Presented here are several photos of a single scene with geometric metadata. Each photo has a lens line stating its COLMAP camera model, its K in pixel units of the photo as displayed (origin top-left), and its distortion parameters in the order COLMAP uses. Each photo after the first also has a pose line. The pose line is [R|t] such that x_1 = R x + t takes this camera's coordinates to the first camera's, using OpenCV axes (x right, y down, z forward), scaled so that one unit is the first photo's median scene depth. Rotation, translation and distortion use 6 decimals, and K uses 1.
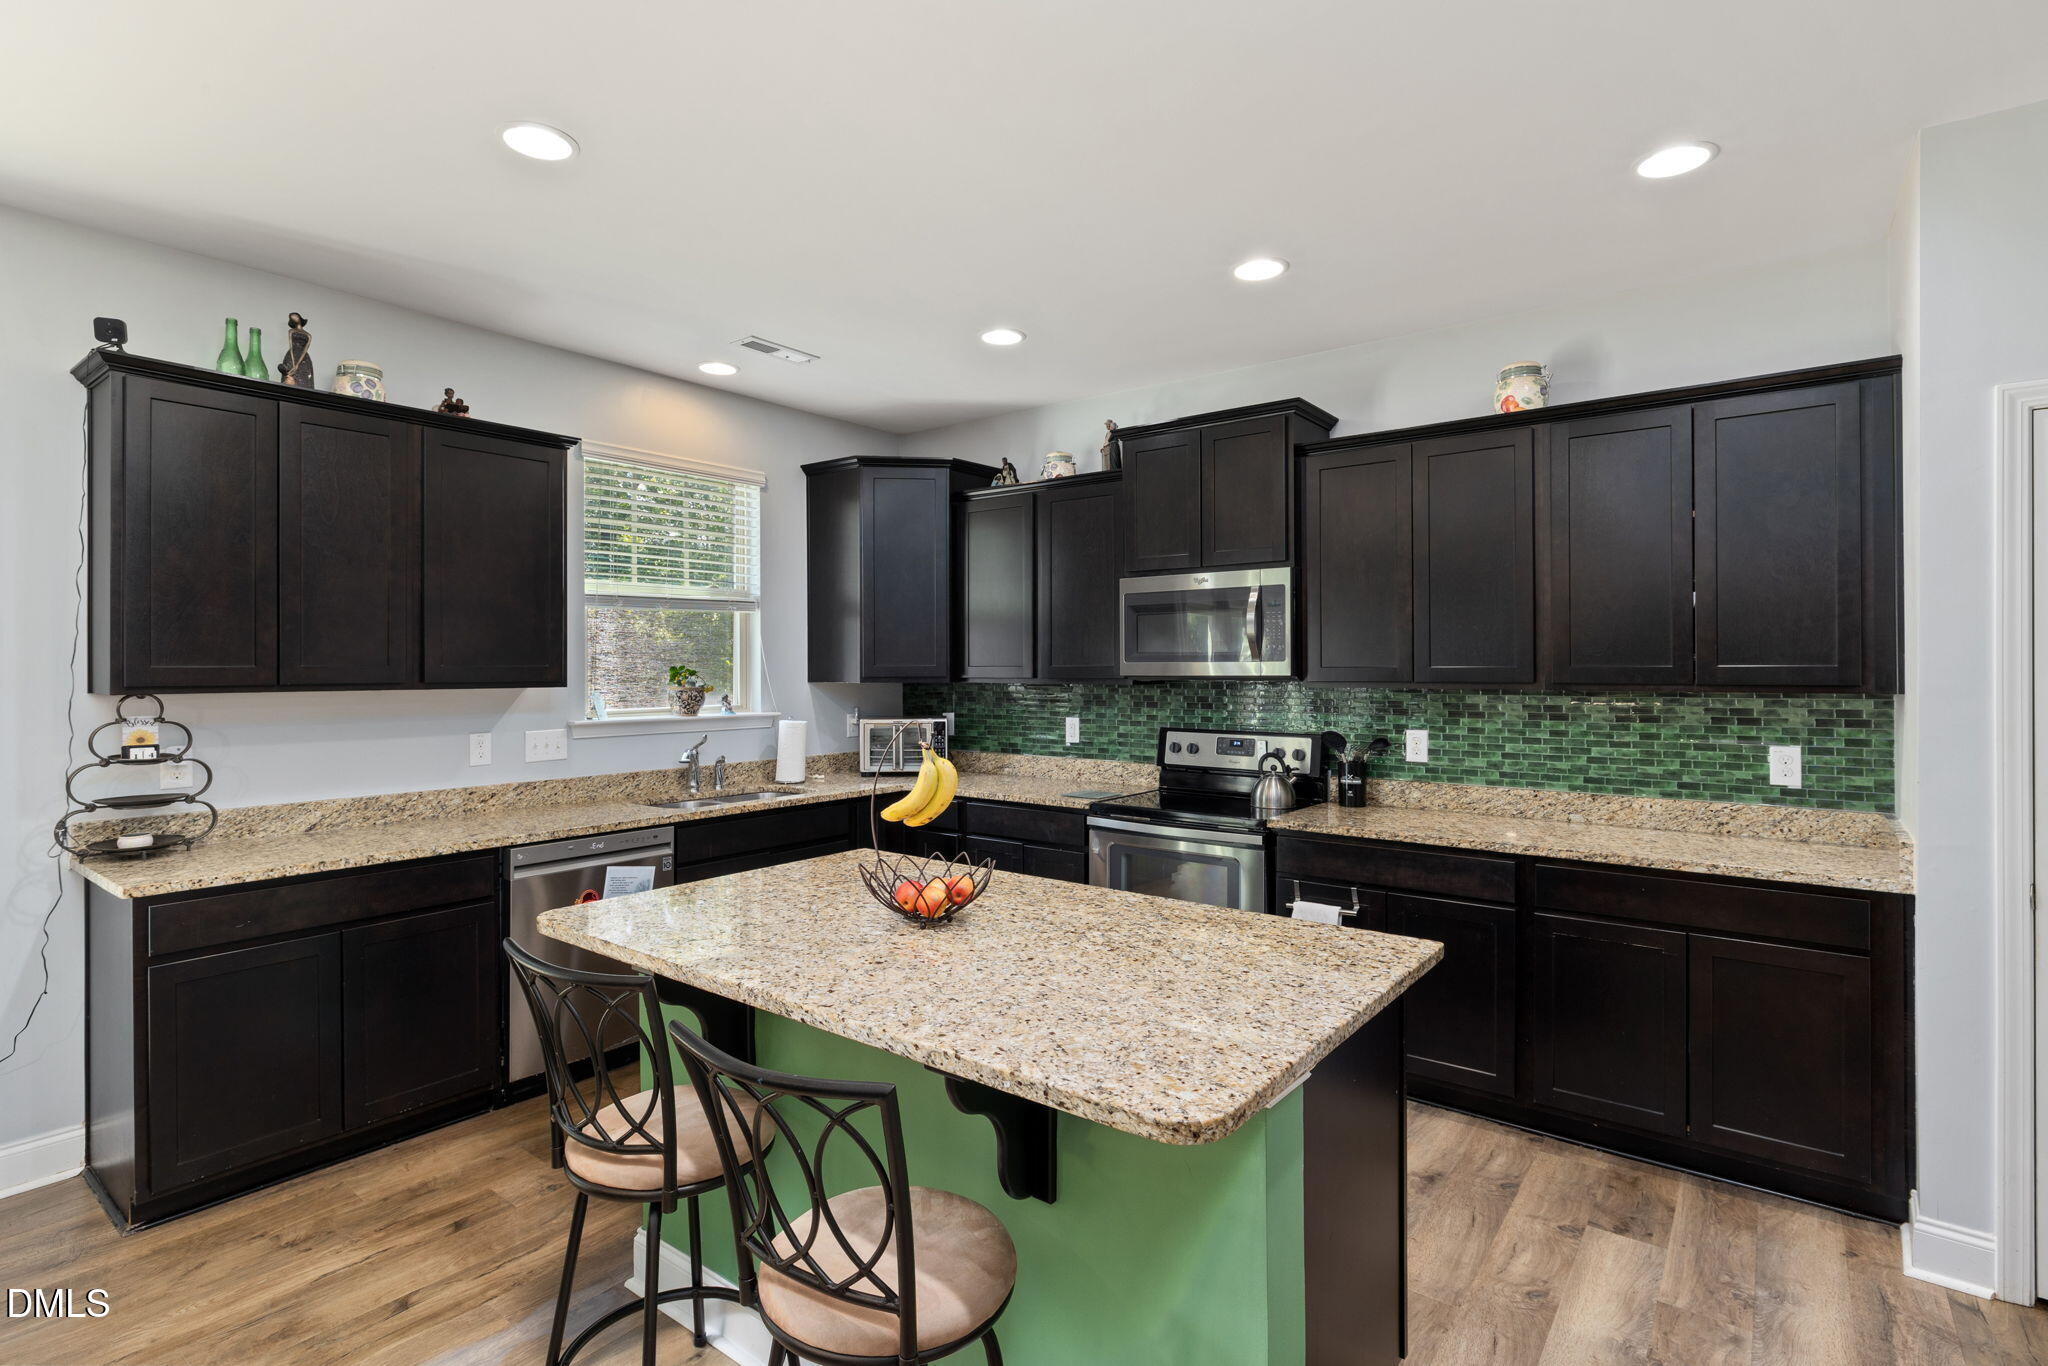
lens RADIAL K [[989.4, 0, 1012.4], [0, 989.4, 666.6], [0, 0, 1]] dist [-0.008484, 0.000464]
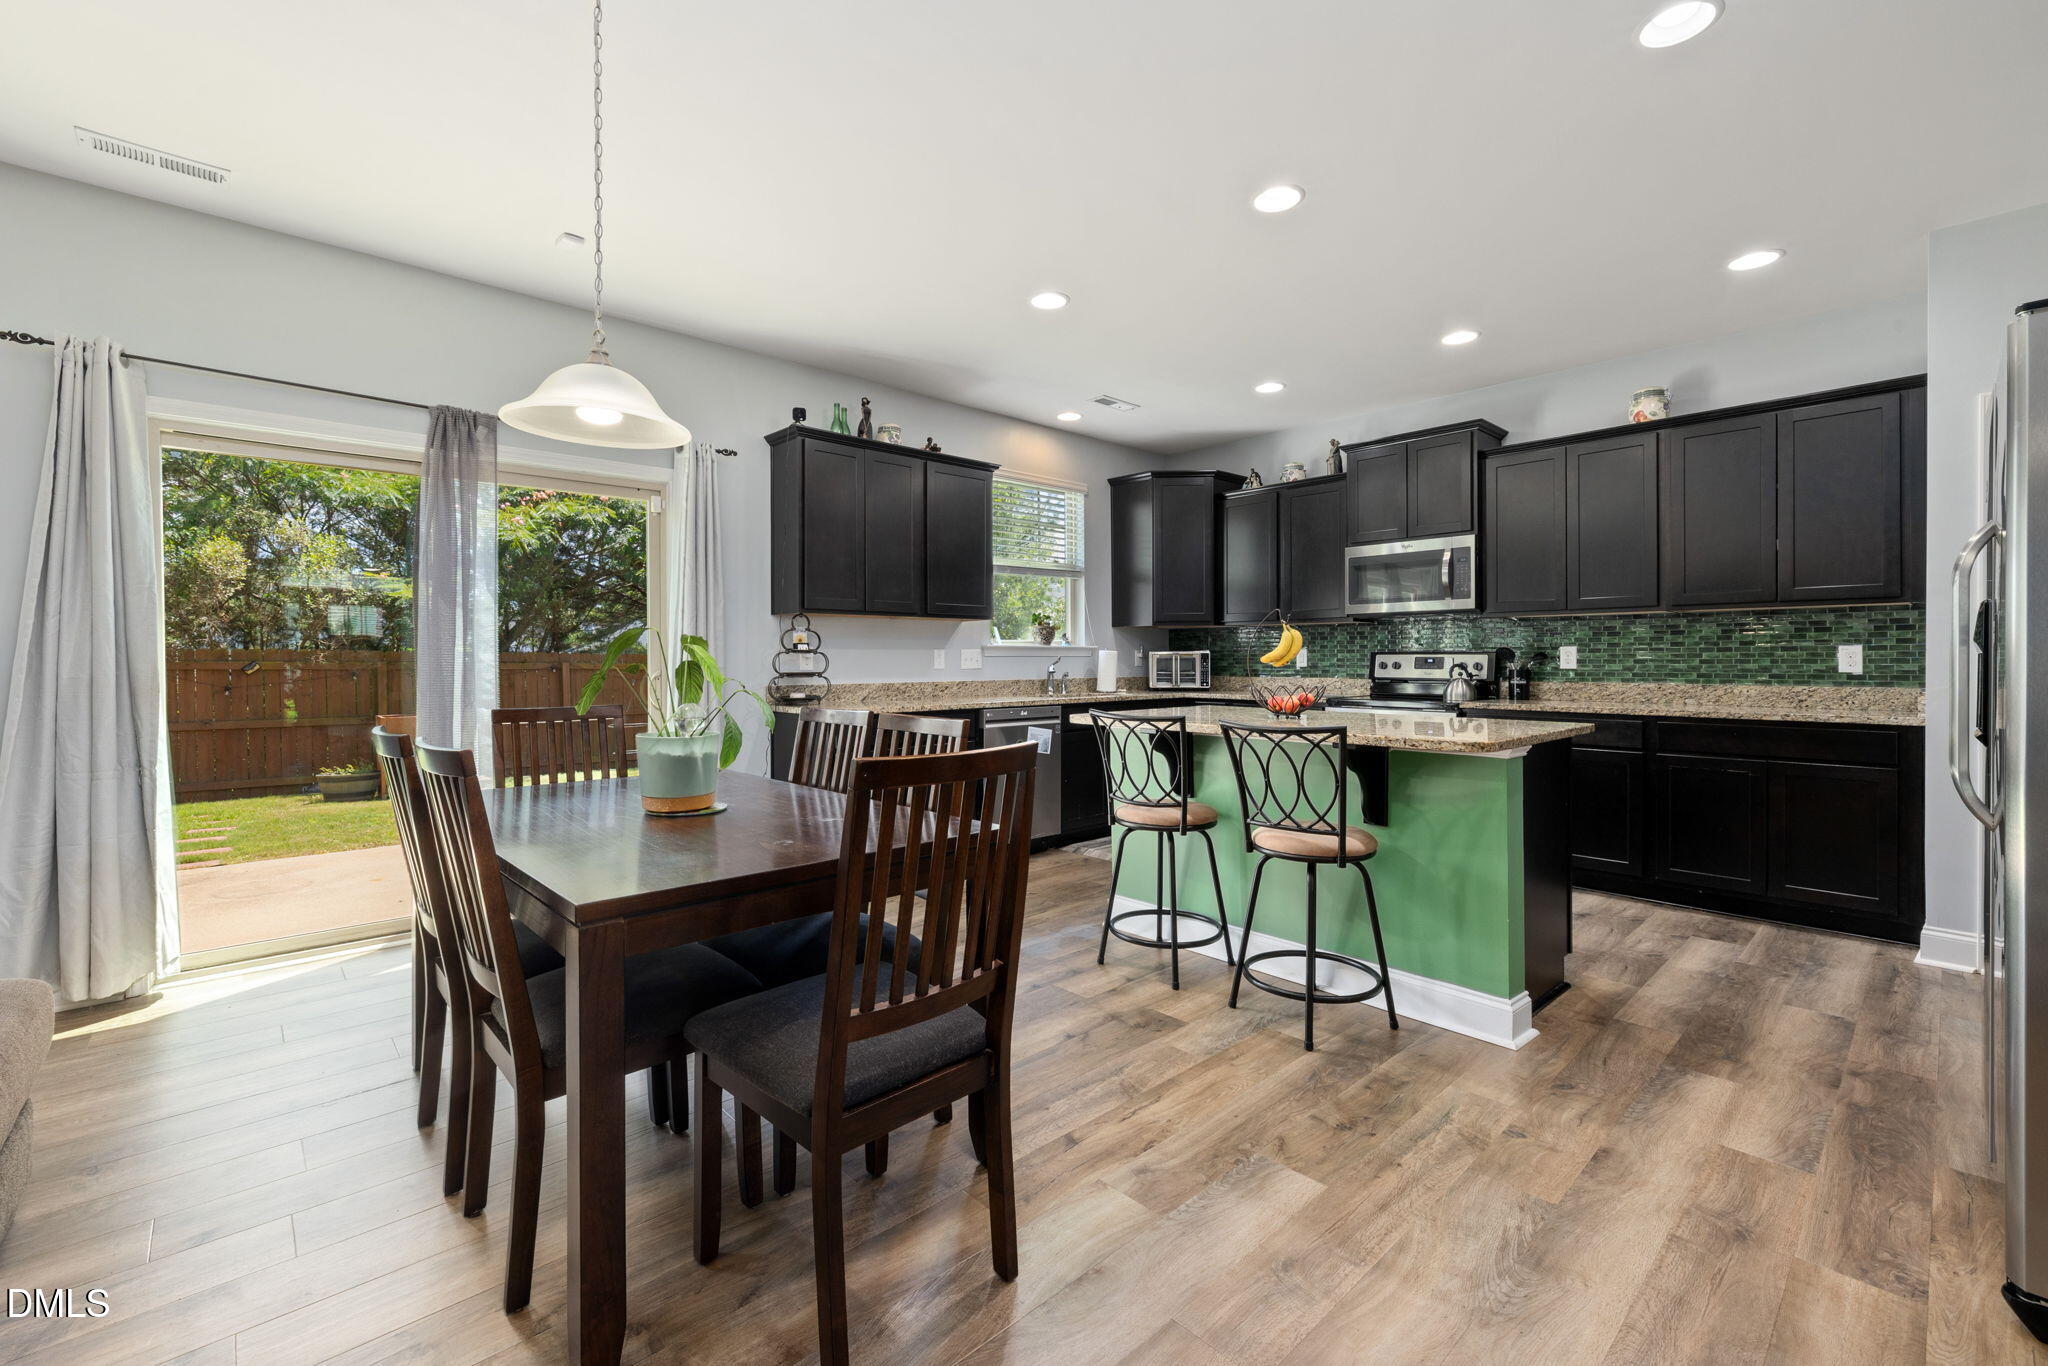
lens RADIAL K [[864.6, 0, 1015.6], [0, 864.6, 663.7], [0, 0, 1]] dist [-0.000082, -0.000345]
pose [[0.986197, -0.000128, -0.165574, -0.181869], [0.001187, 0.999979, 0.006294, 0.083765], [0.165570, -0.006403, 0.986177, -0.386823]]
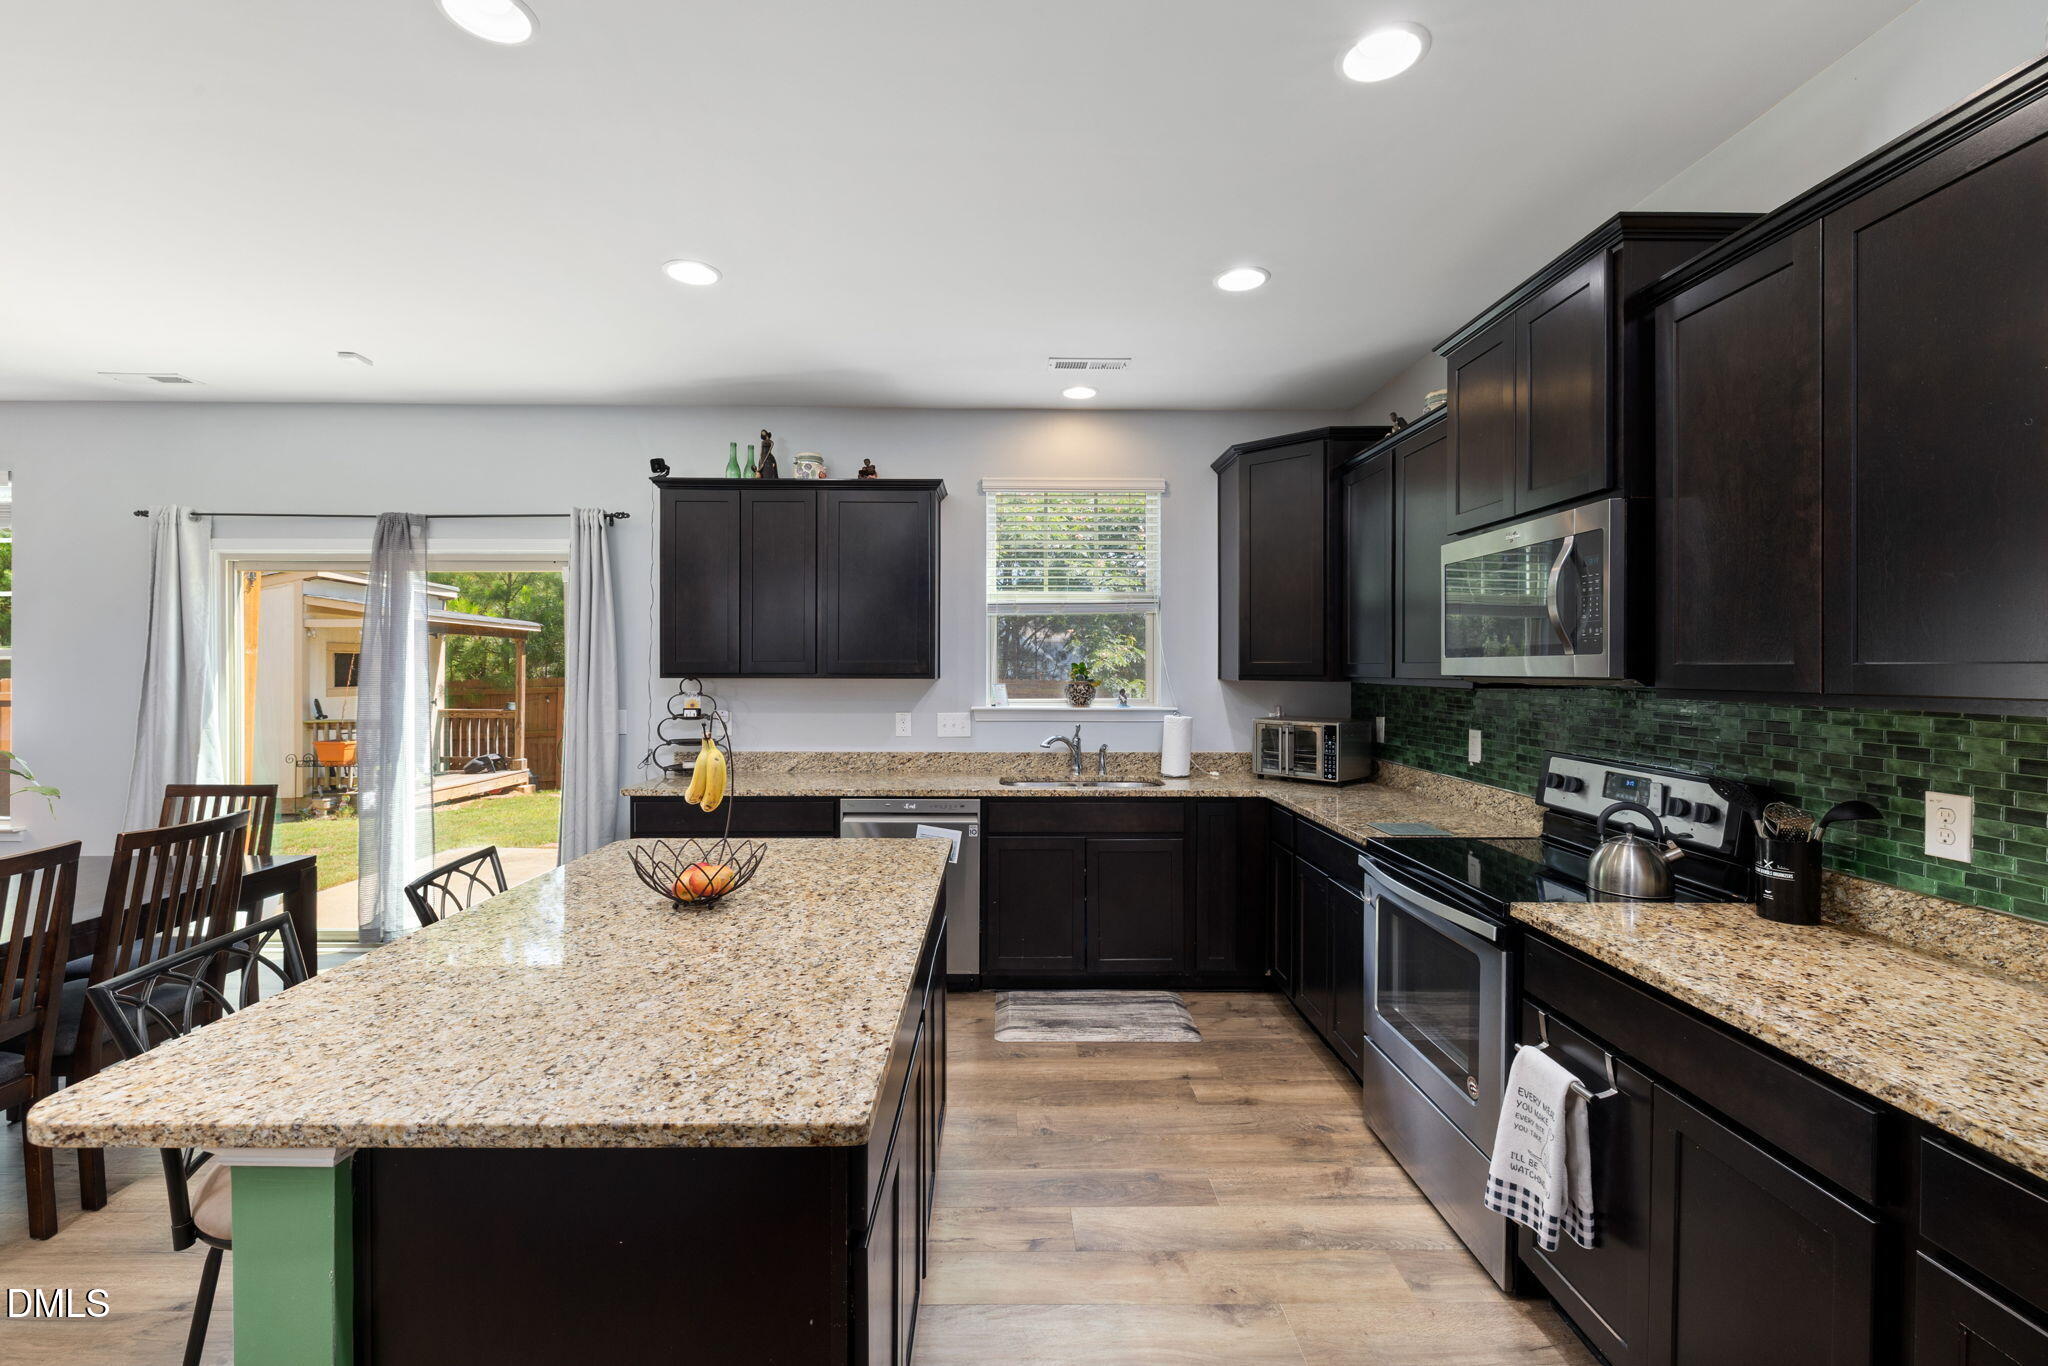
lens RADIAL K [[864.6, 0, 1015.6], [0, 864.6, 663.7], [0, 0, 1]] dist [-0.000082, -0.000345]
pose [[0.628239, 0.001476, -0.778019, 0.470351], [-0.003317, 0.999994, -0.000782, 0.002363], [0.778013, 0.003072, 0.628241, 0.389280]]
